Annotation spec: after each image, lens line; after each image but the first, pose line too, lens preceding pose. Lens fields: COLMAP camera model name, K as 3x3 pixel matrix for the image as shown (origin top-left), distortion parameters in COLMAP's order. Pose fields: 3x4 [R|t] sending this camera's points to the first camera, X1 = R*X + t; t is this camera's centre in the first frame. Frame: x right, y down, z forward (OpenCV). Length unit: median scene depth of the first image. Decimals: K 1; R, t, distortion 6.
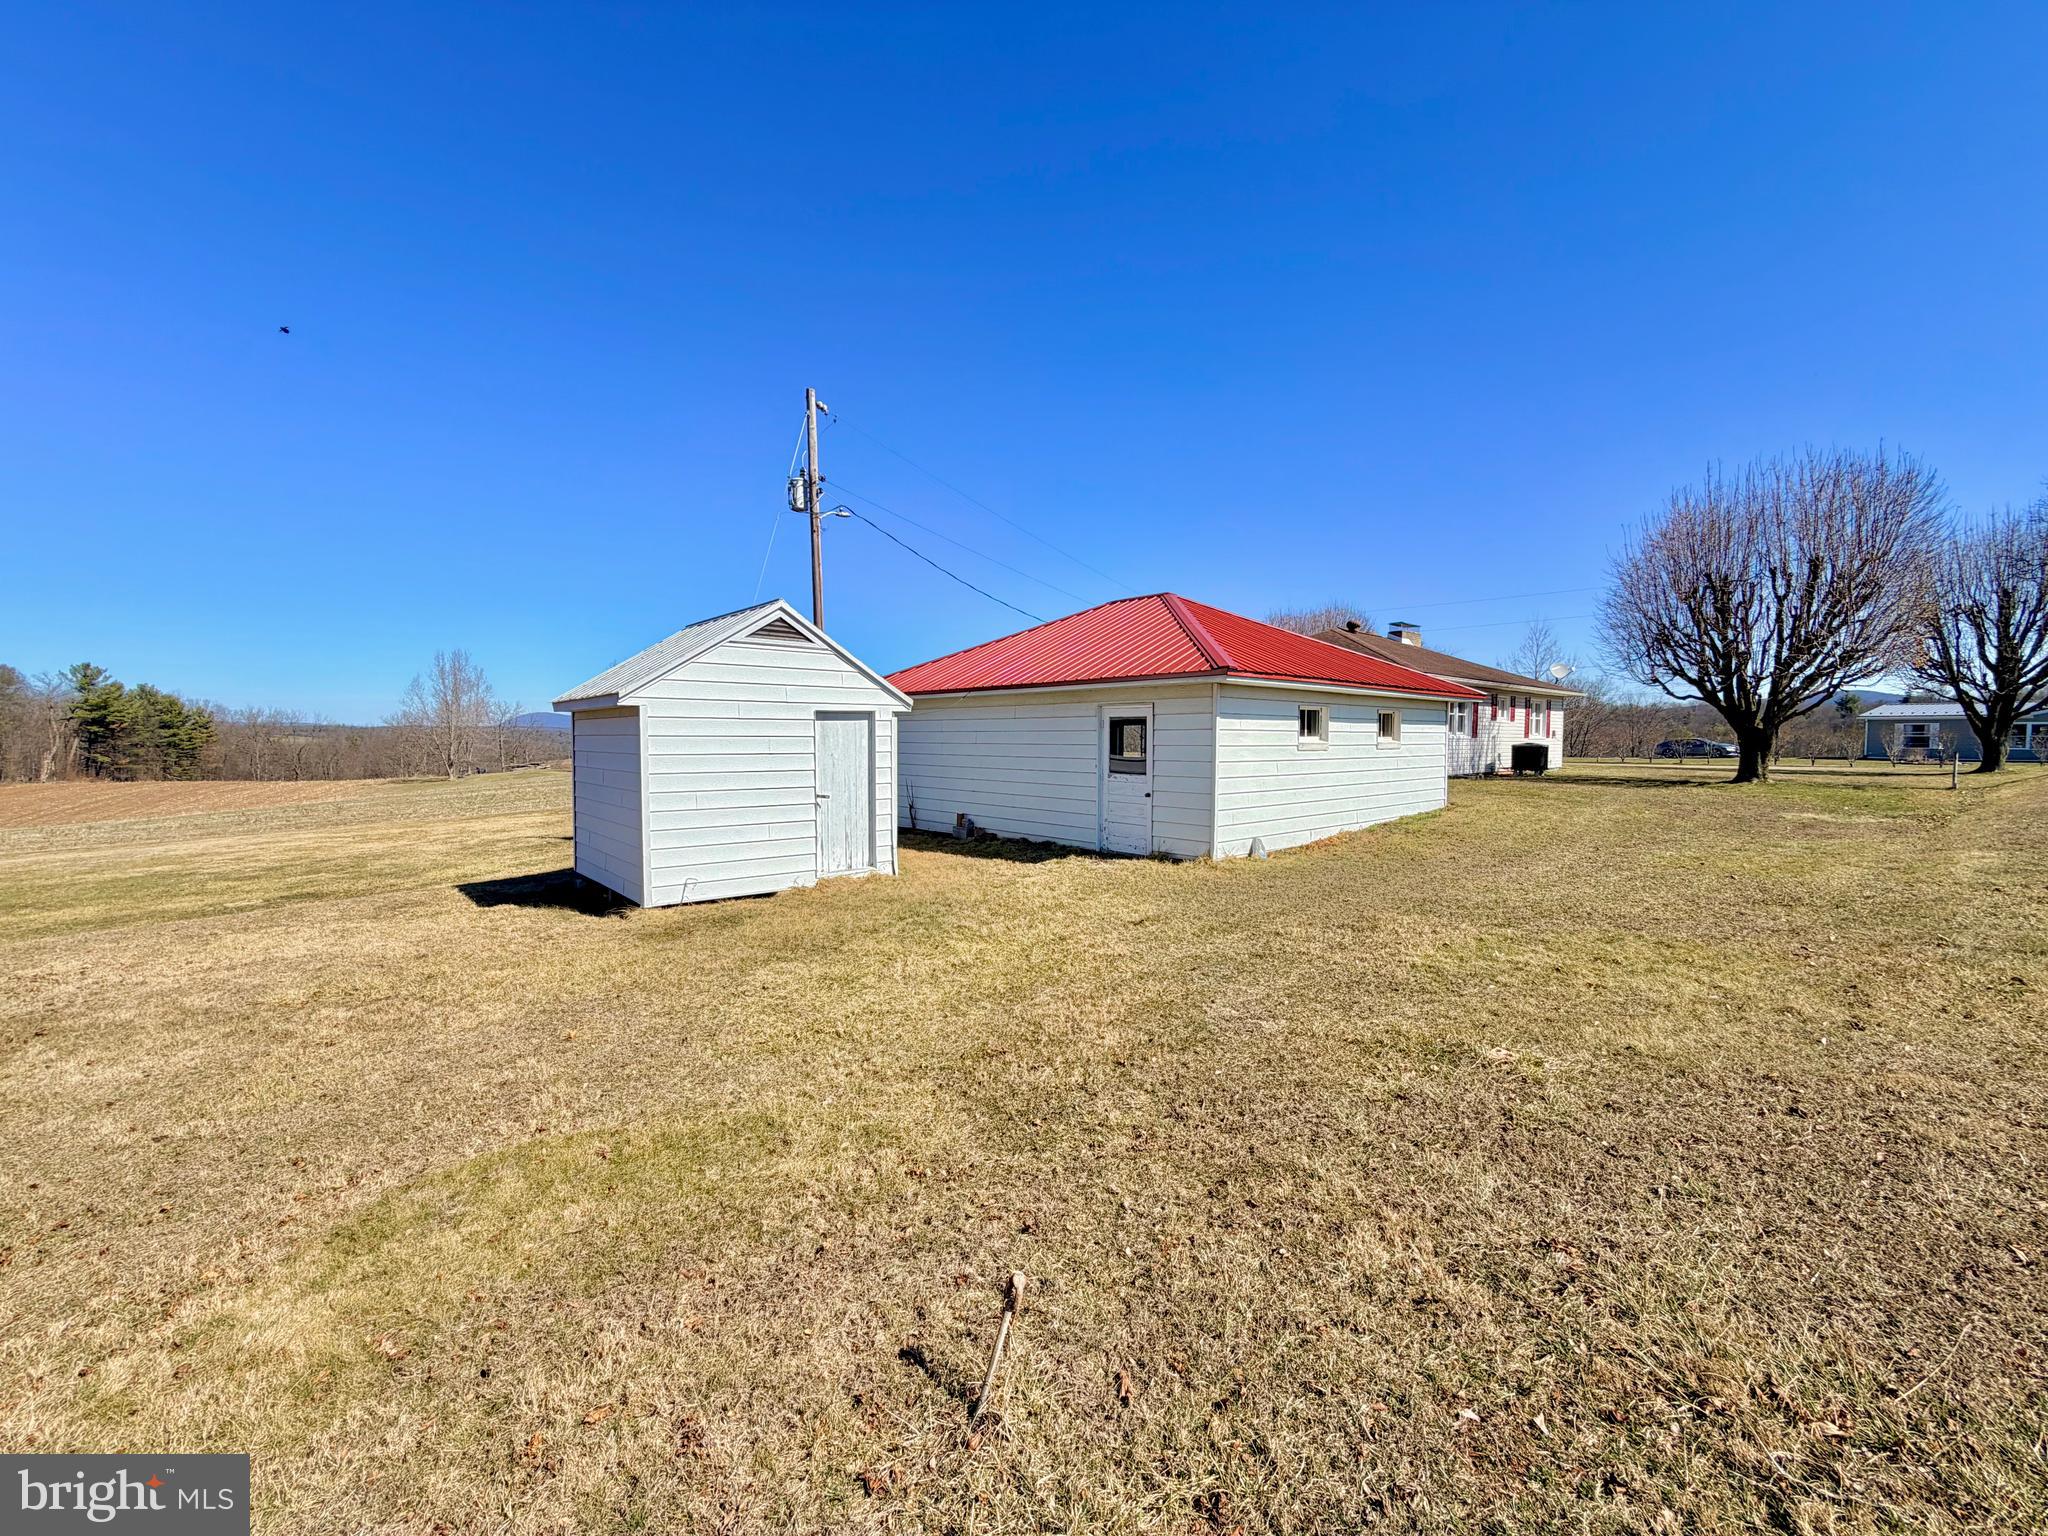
lens RADIAL K [[821.7, 0, 1020.4], [0, 821.7, 773.9], [0, 0, 1]] dist [0.001295, 0.000247]
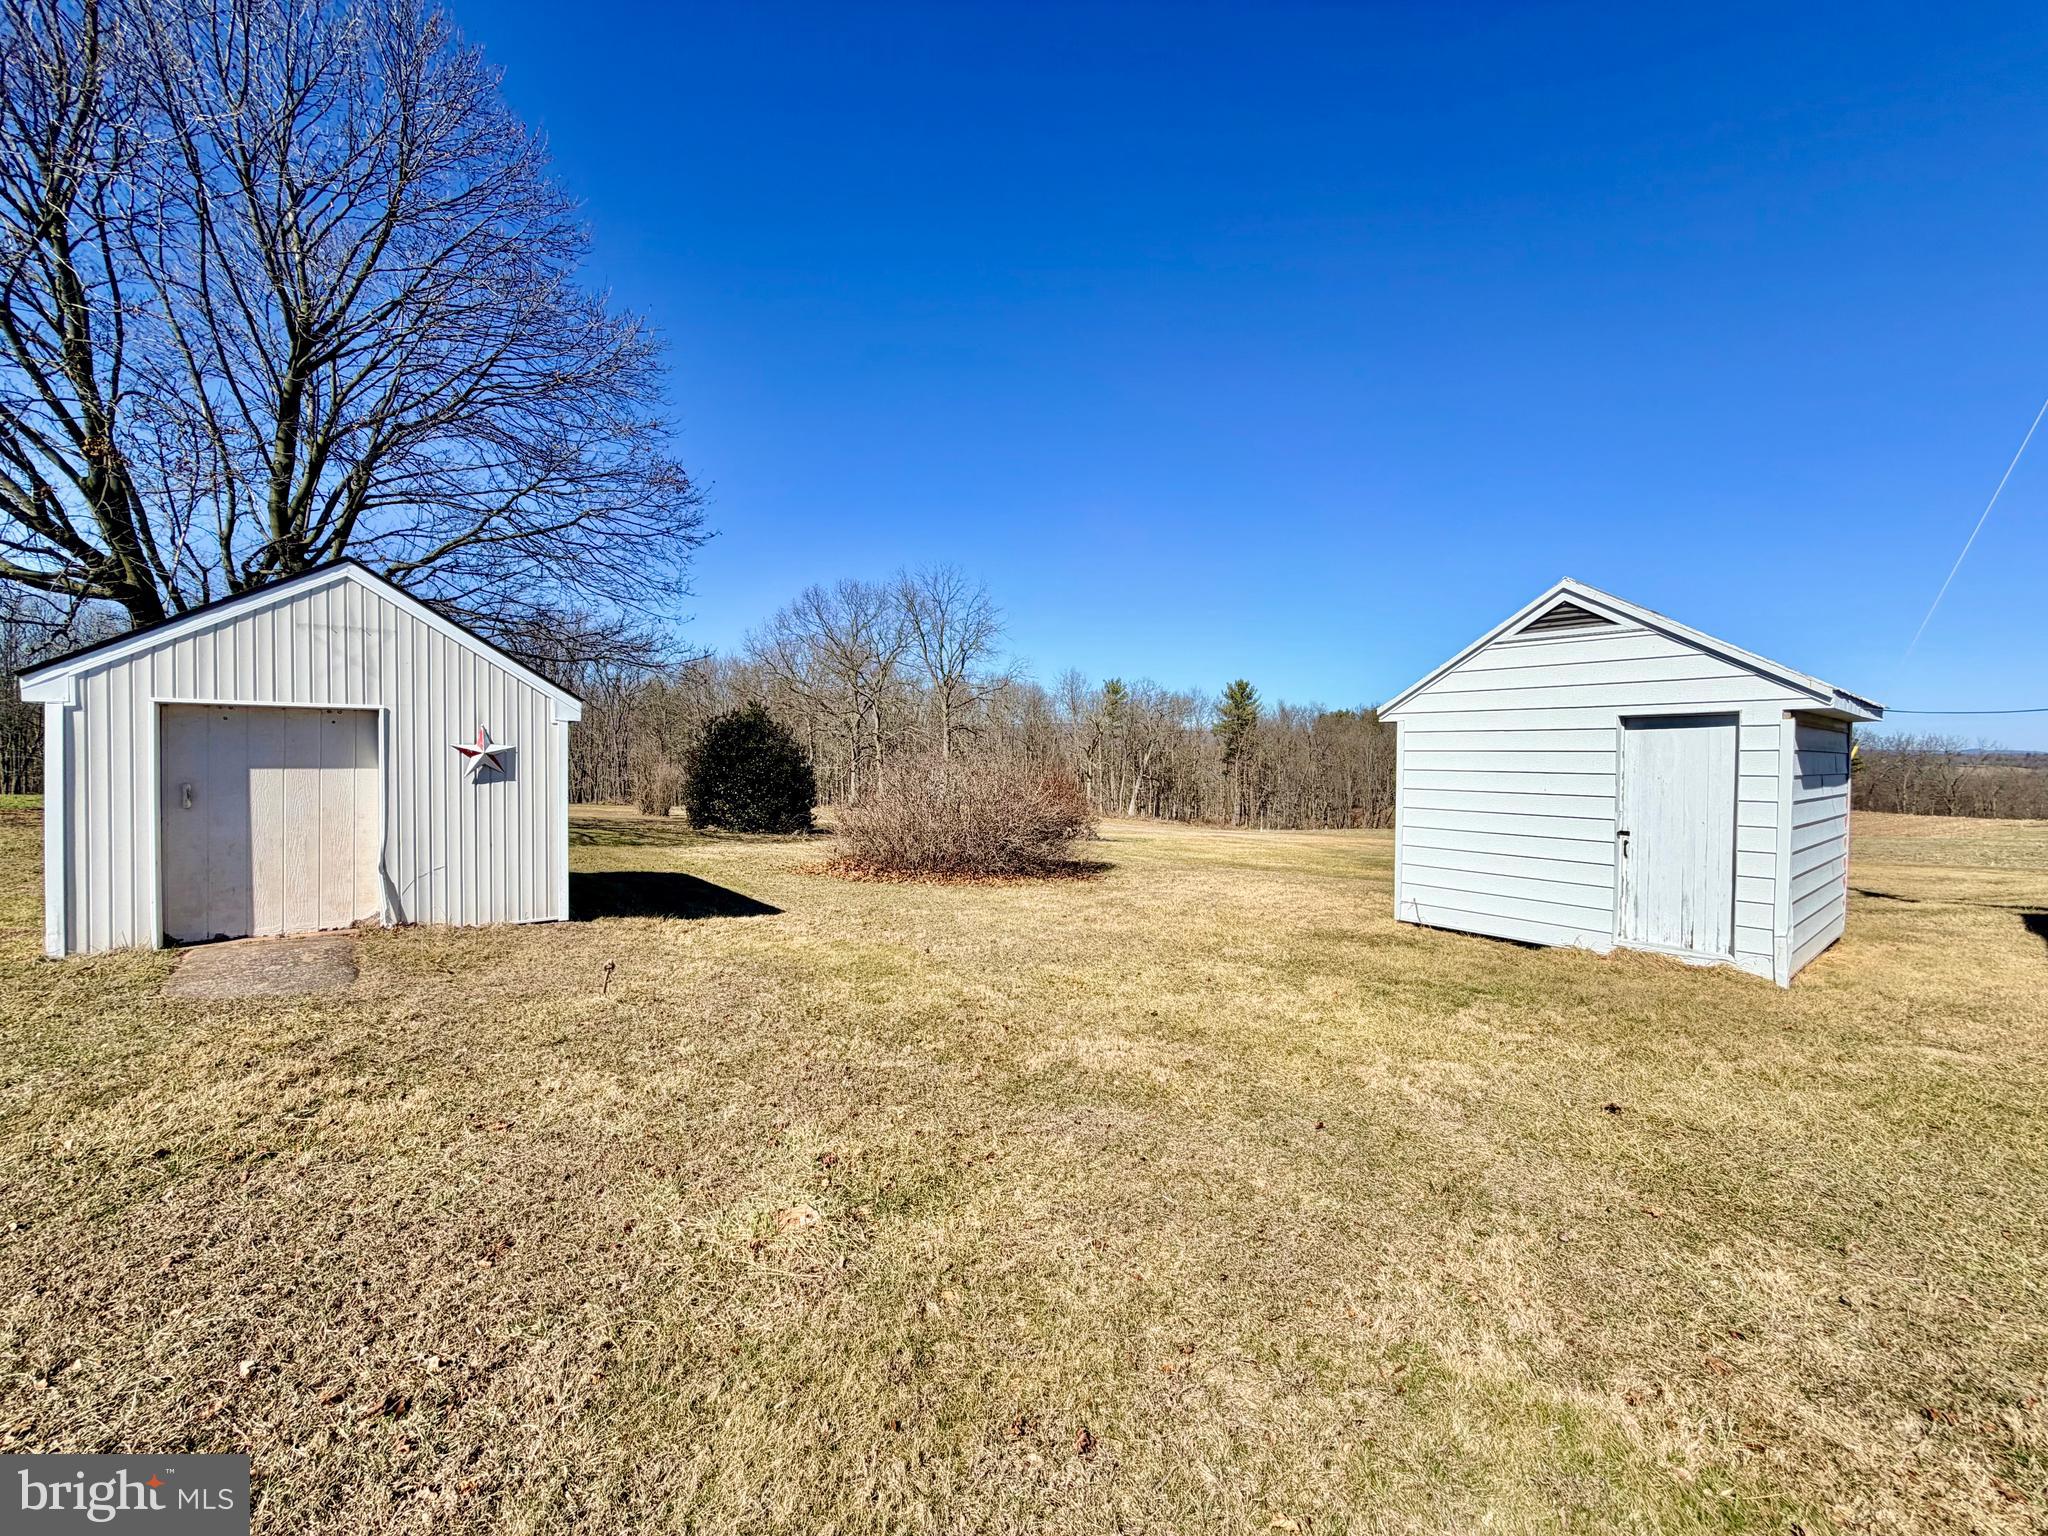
lens RADIAL K [[821.7, 0, 1013.5], [0, 821.7, 773.8], [0, 0, 1]] dist [0.001295, 0.000247]
pose [[-0.039646, 0.016212, -0.999082, 0.509695], [-0.052083, 0.998476, 0.018269, -0.010499], [0.997855, 0.052759, -0.038741, 0.492767]]
